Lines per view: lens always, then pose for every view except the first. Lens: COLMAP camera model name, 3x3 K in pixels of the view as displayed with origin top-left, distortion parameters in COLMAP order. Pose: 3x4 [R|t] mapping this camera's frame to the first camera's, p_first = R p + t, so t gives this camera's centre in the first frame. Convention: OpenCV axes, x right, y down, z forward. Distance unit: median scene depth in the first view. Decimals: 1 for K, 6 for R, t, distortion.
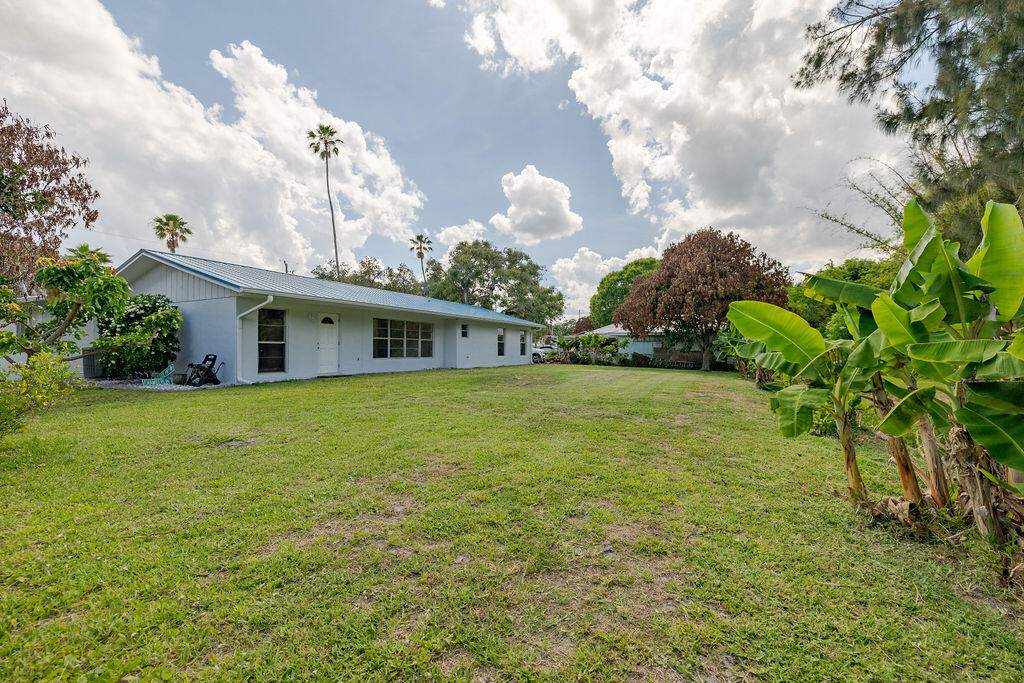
lens RADIAL K [[431.0, 0, 506.3], [0, 431.0, 351.7], [0, 0, 1]] dist [-0.001239, -0.001075]
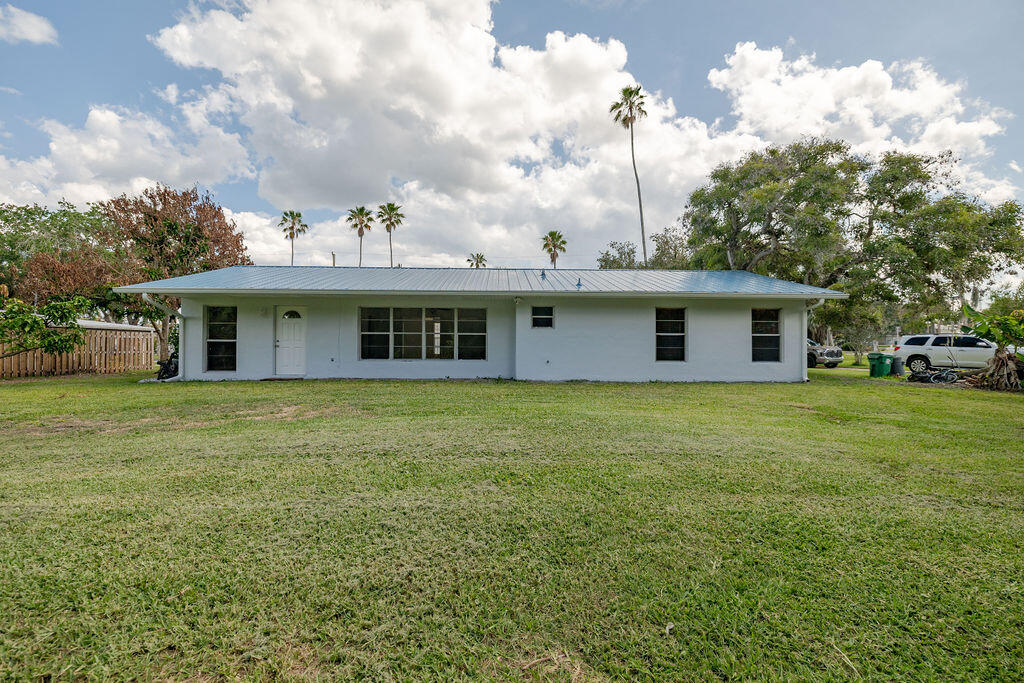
lens RADIAL K [[431.0, 0, 510.9], [0, 431.0, 340.0], [0, 0, 1]] dist [-0.001239, -0.001075]
pose [[0.485251, -0.007557, -0.874342, 0.247176], [-0.007608, 0.999888, -0.012864, -0.005749], [0.874342, 0.012894, 0.485140, 0.427896]]
